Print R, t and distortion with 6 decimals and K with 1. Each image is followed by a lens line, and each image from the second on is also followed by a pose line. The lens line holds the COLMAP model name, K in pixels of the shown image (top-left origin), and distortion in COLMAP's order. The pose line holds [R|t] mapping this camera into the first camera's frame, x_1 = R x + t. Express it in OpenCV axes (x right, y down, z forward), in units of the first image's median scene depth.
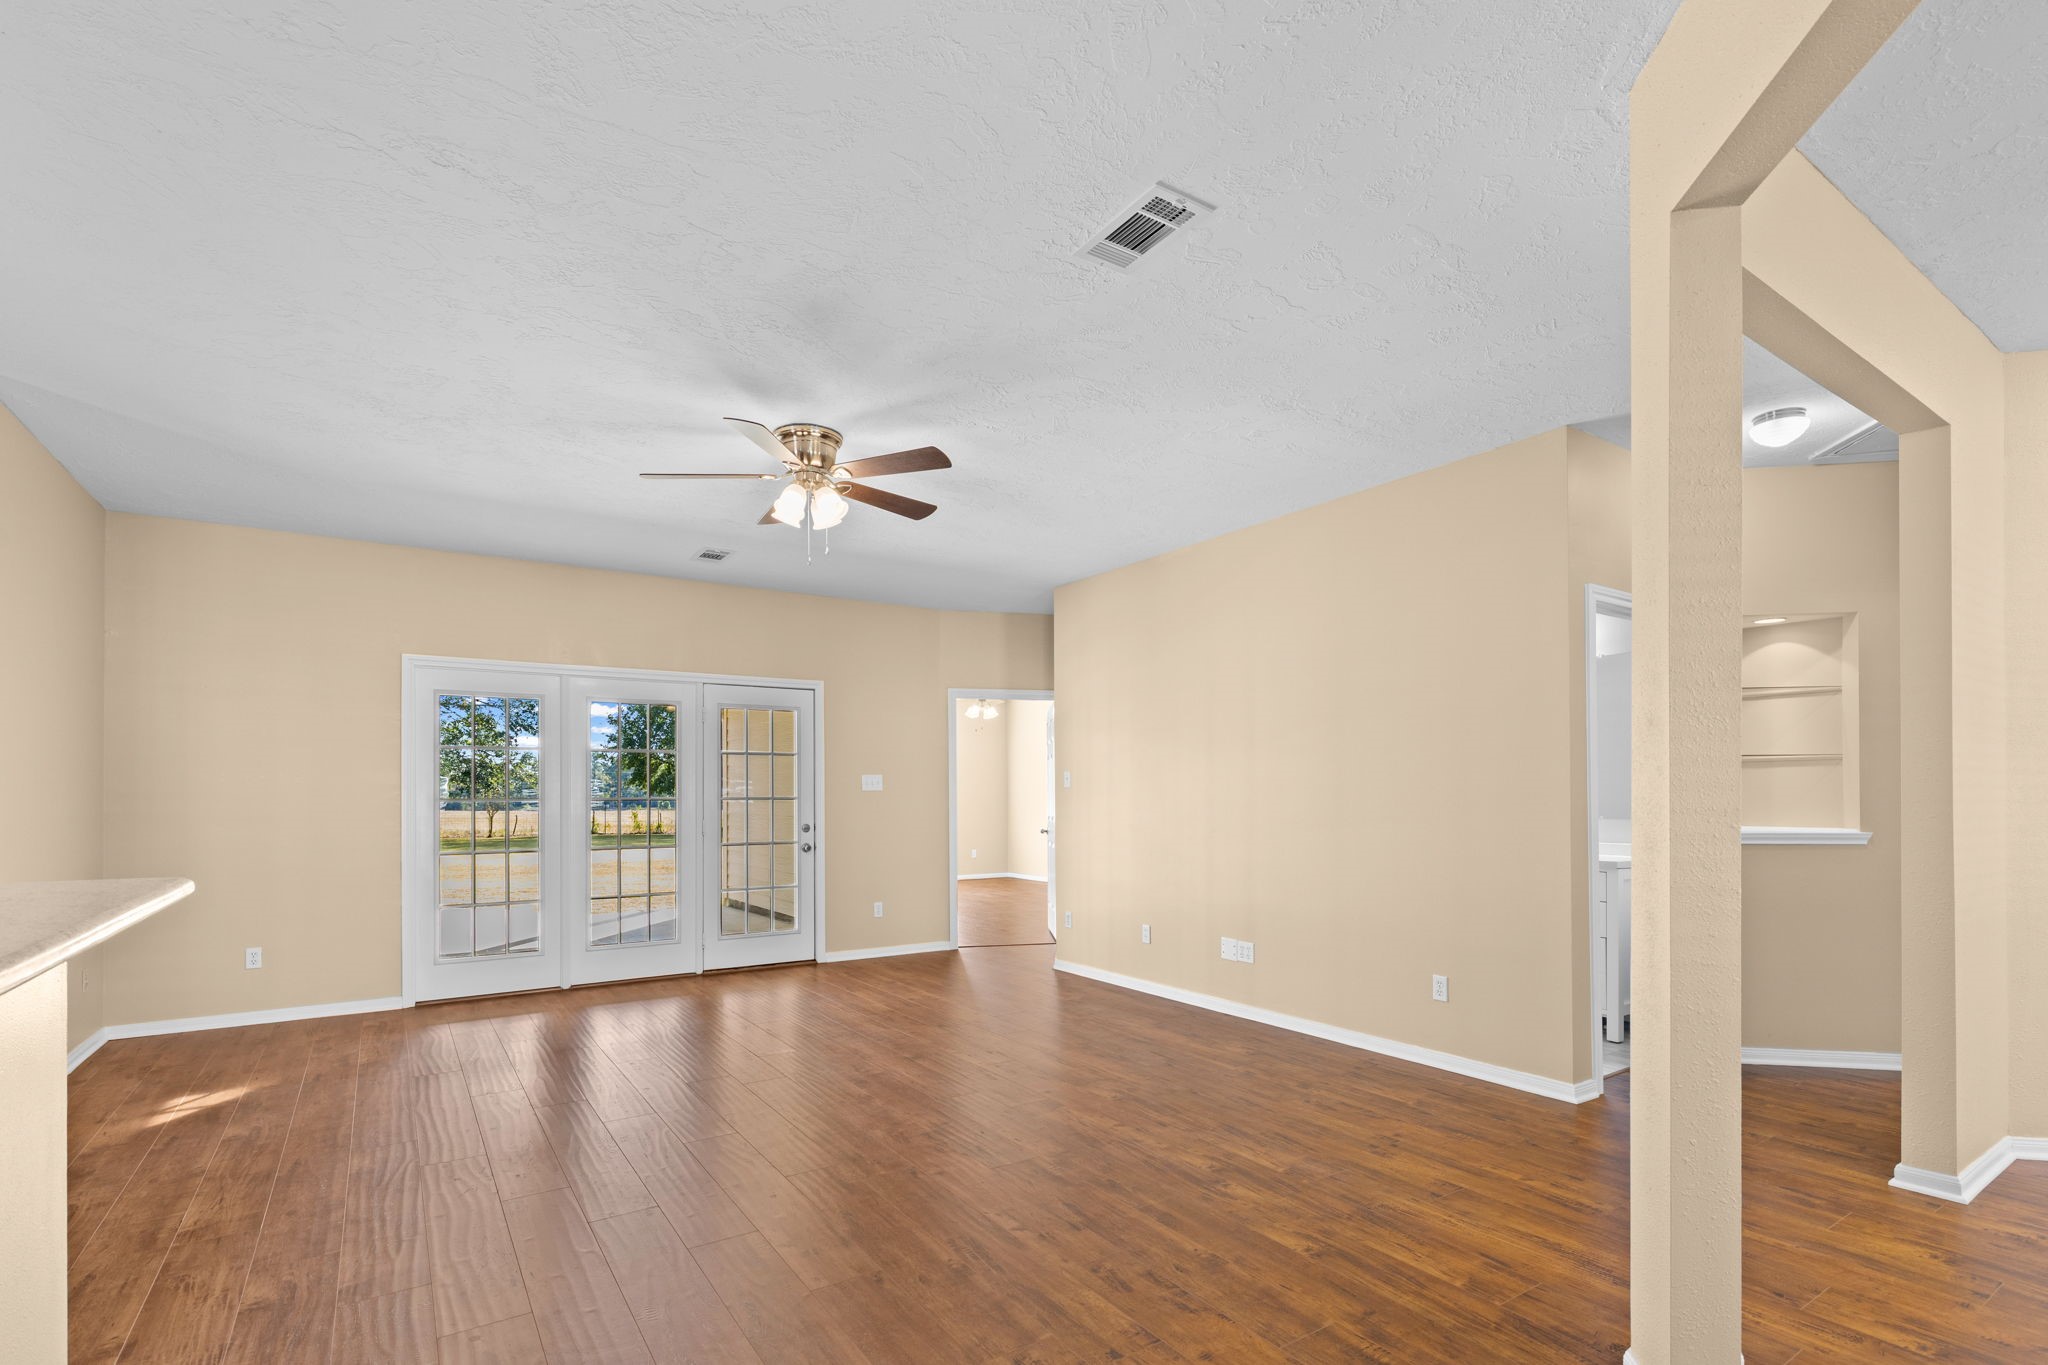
lens RADIAL K [[942.9, 0, 1010.2], [0, 942.9, 793.5], [0, 0, 1]] dist [0.000165, 0.001875]
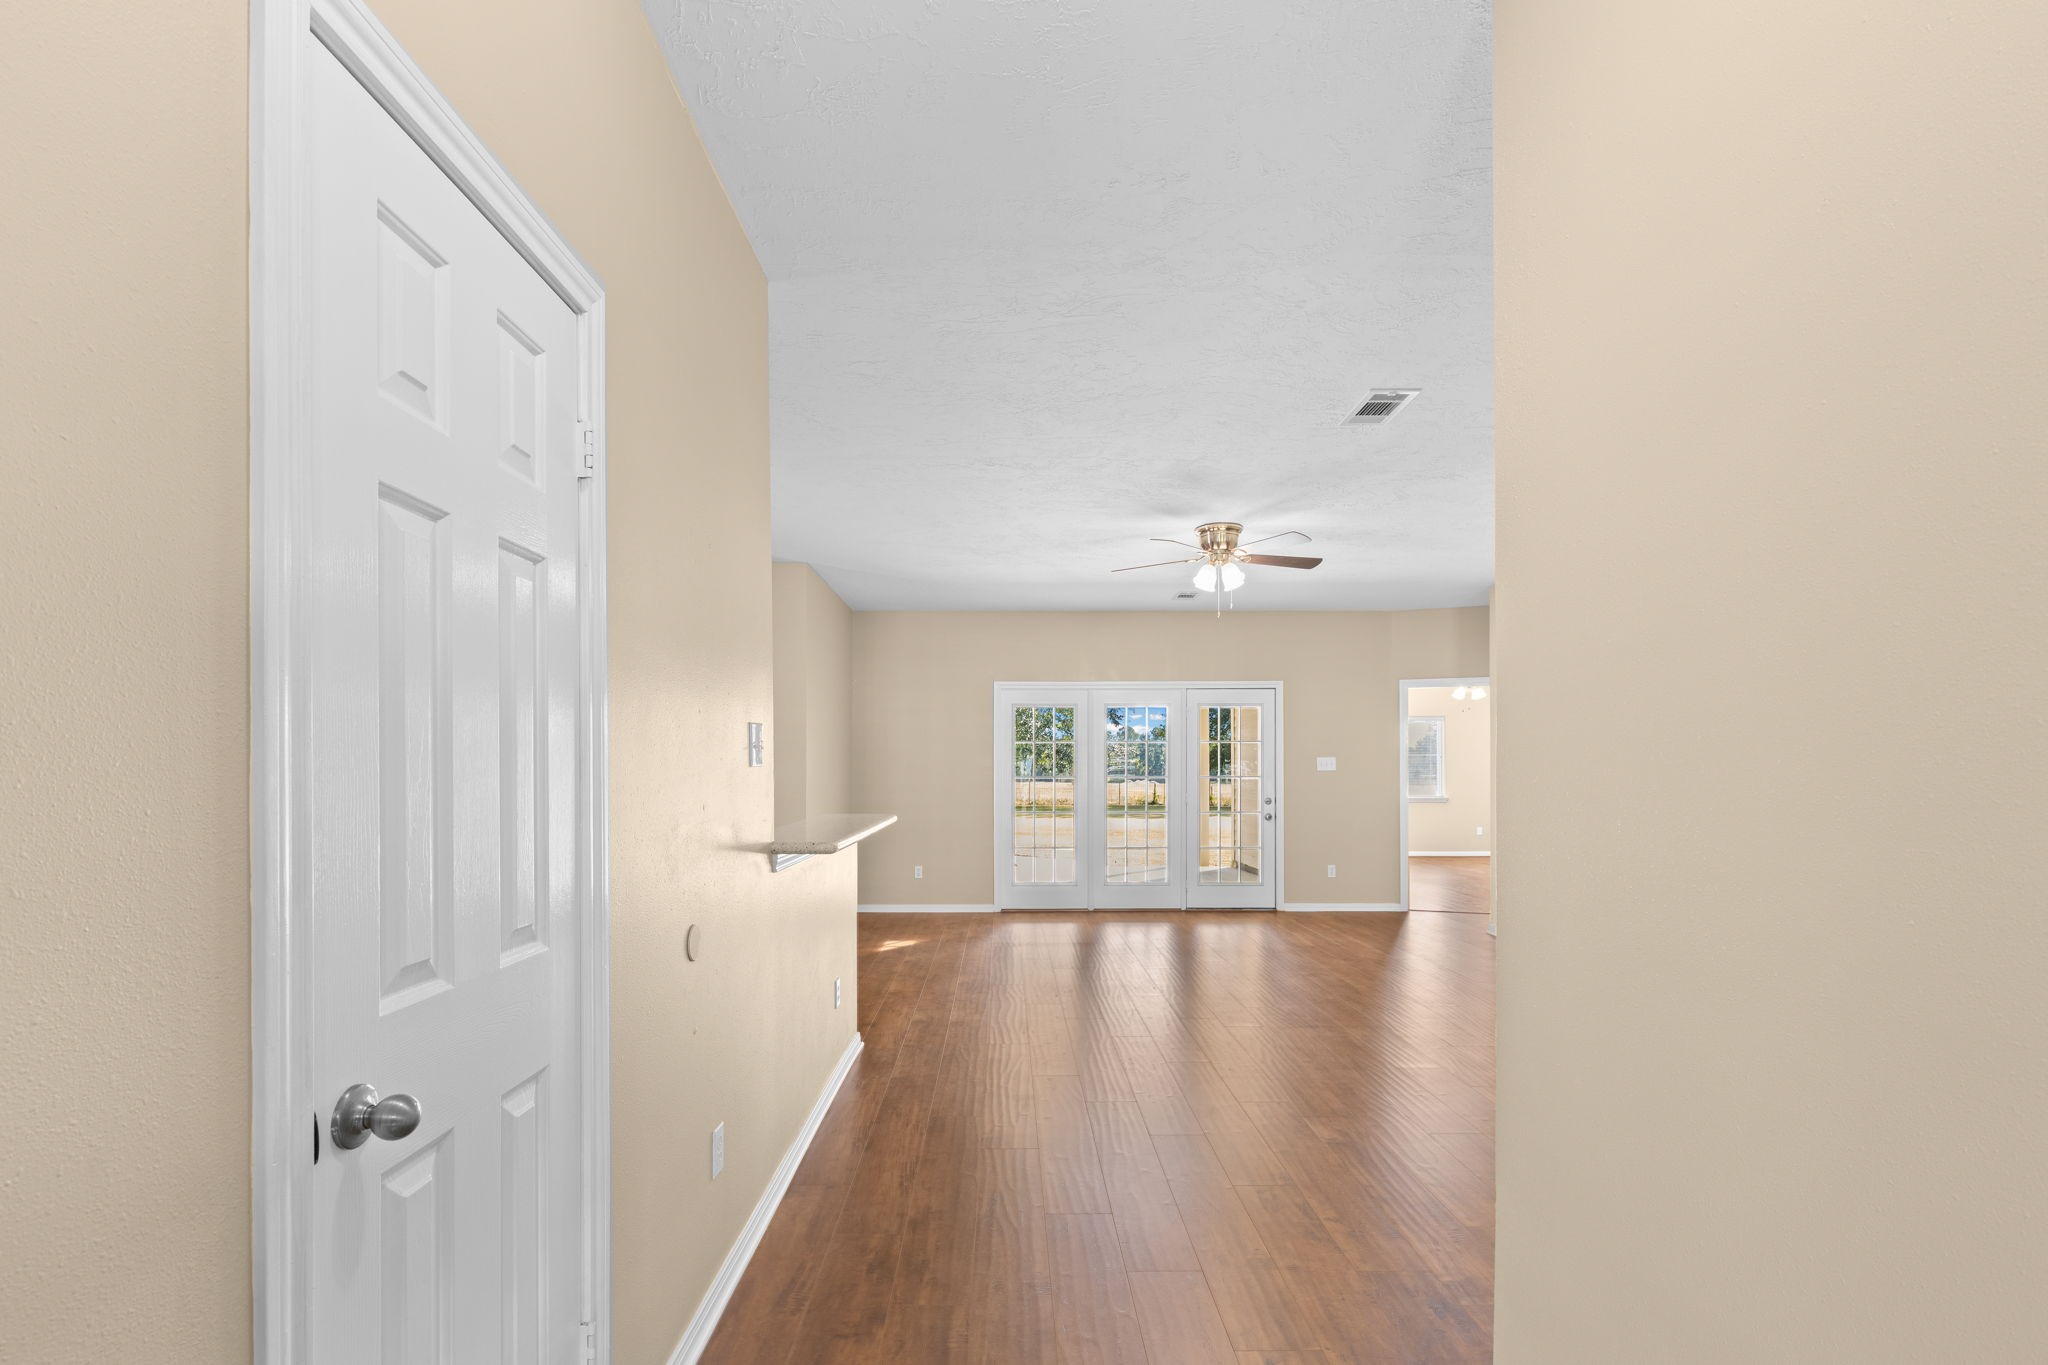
lens RADIAL K [[942.9, 0, 1016.9], [0, 942.9, 774.9], [0, 0, 1]] dist [0.000165, 0.001875]
pose [[0.840203, 0.006949, -0.542227, 0.280776], [-0.002570, 0.999958, 0.008833, -0.011892], [0.542265, -0.006028, 0.840186, -0.345720]]
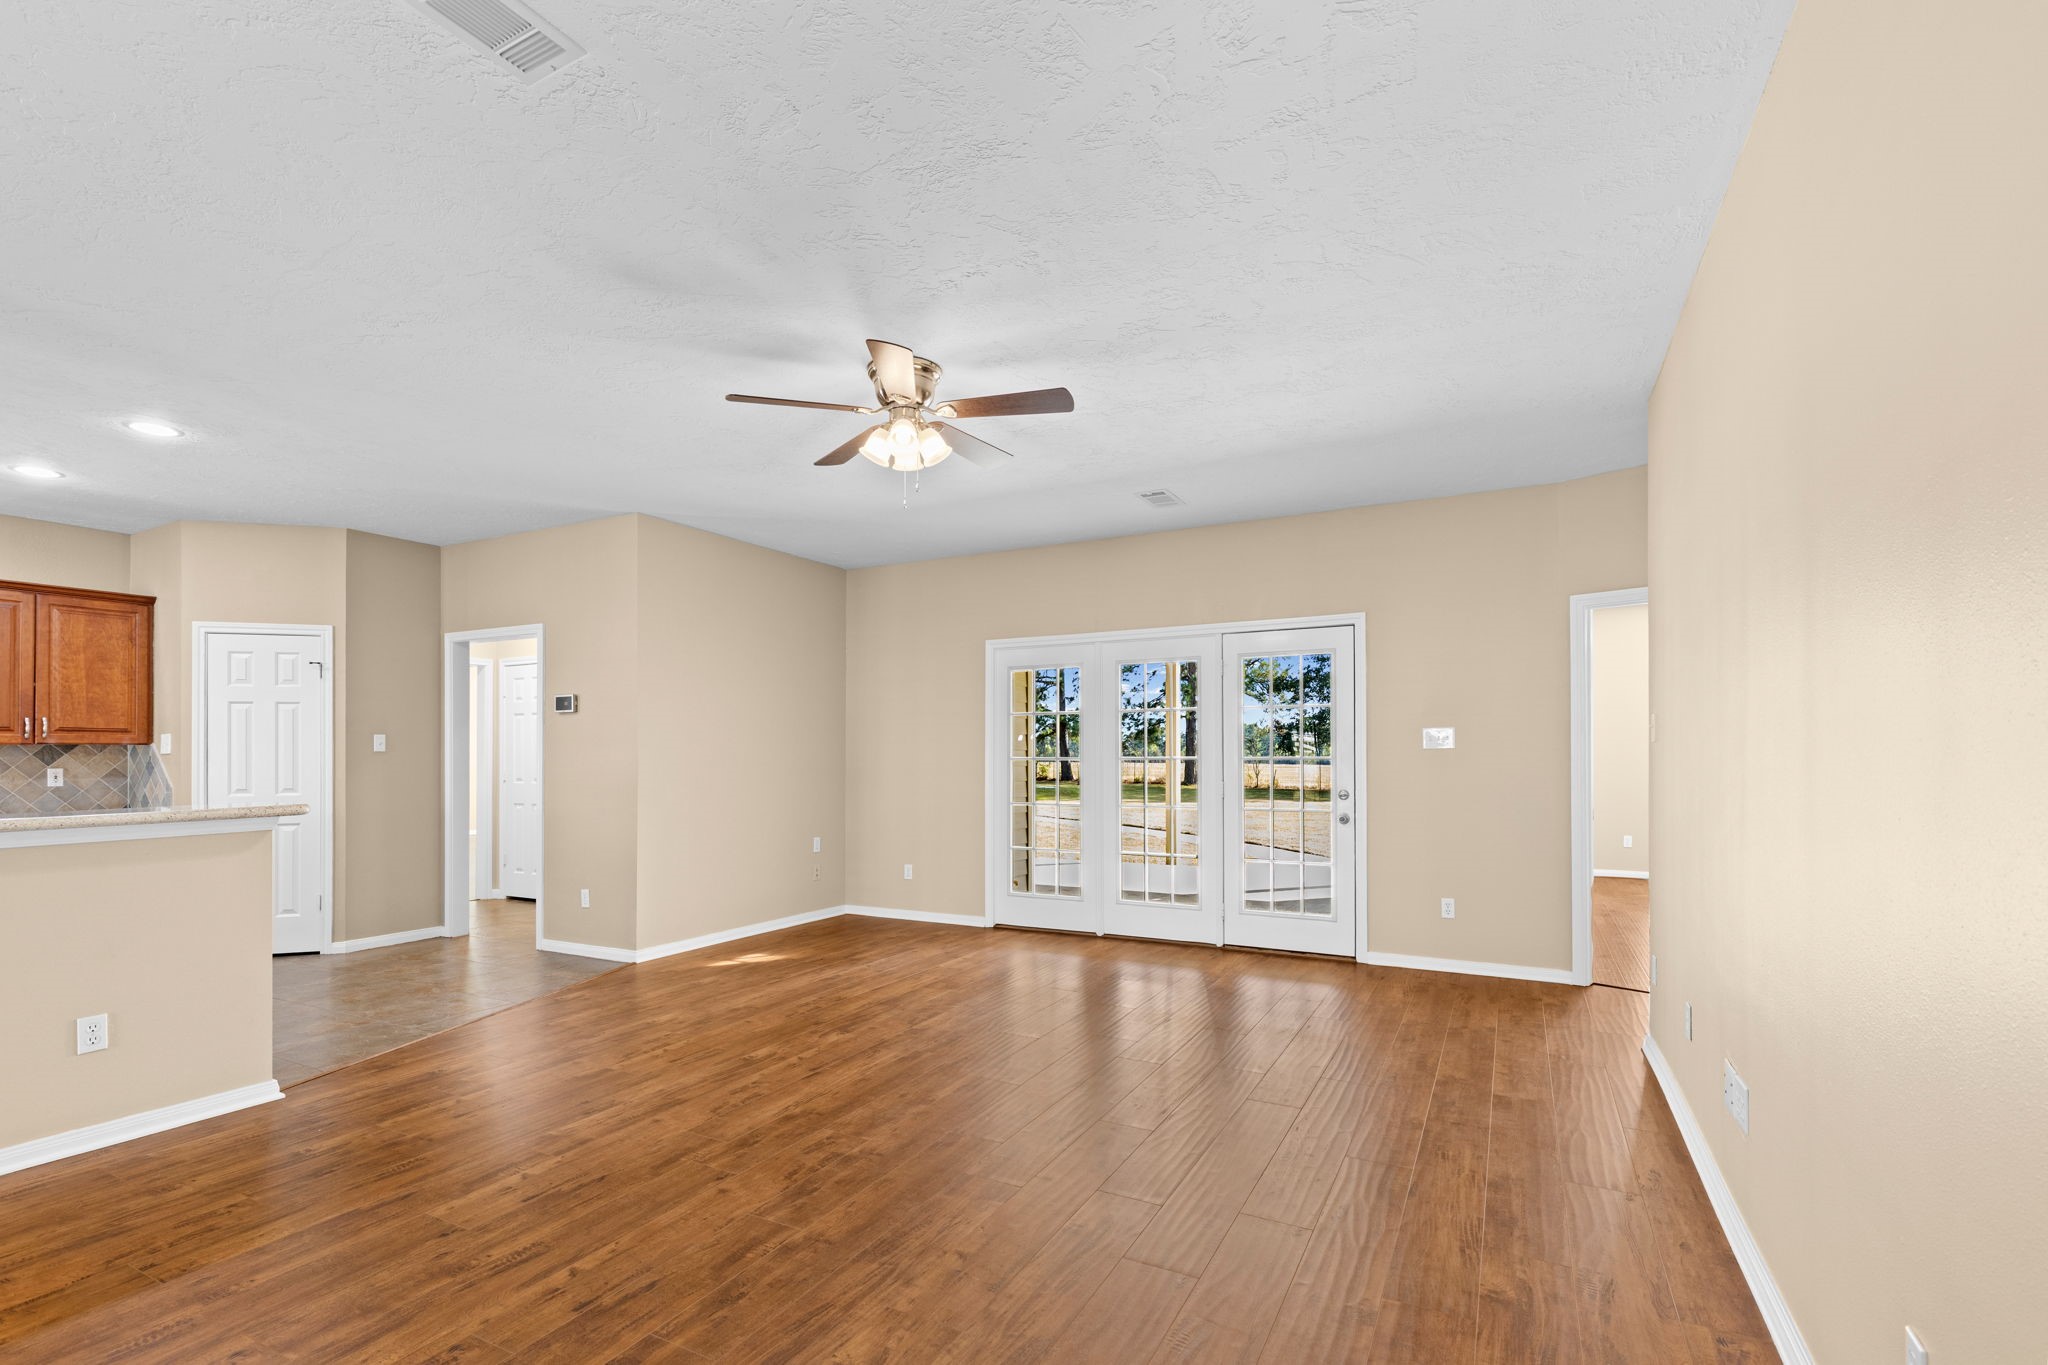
lens RADIAL K [[942.9, 0, 999.7], [0, 942.9, 741.3], [0, 0, 1]] dist [0.000165, 0.001875]
pose [[0.491132, -0.001762, -0.871083, 0.557223], [-0.000504, 0.999997, -0.002307, -0.012294], [0.871085, 0.001572, 0.491130, 0.536553]]
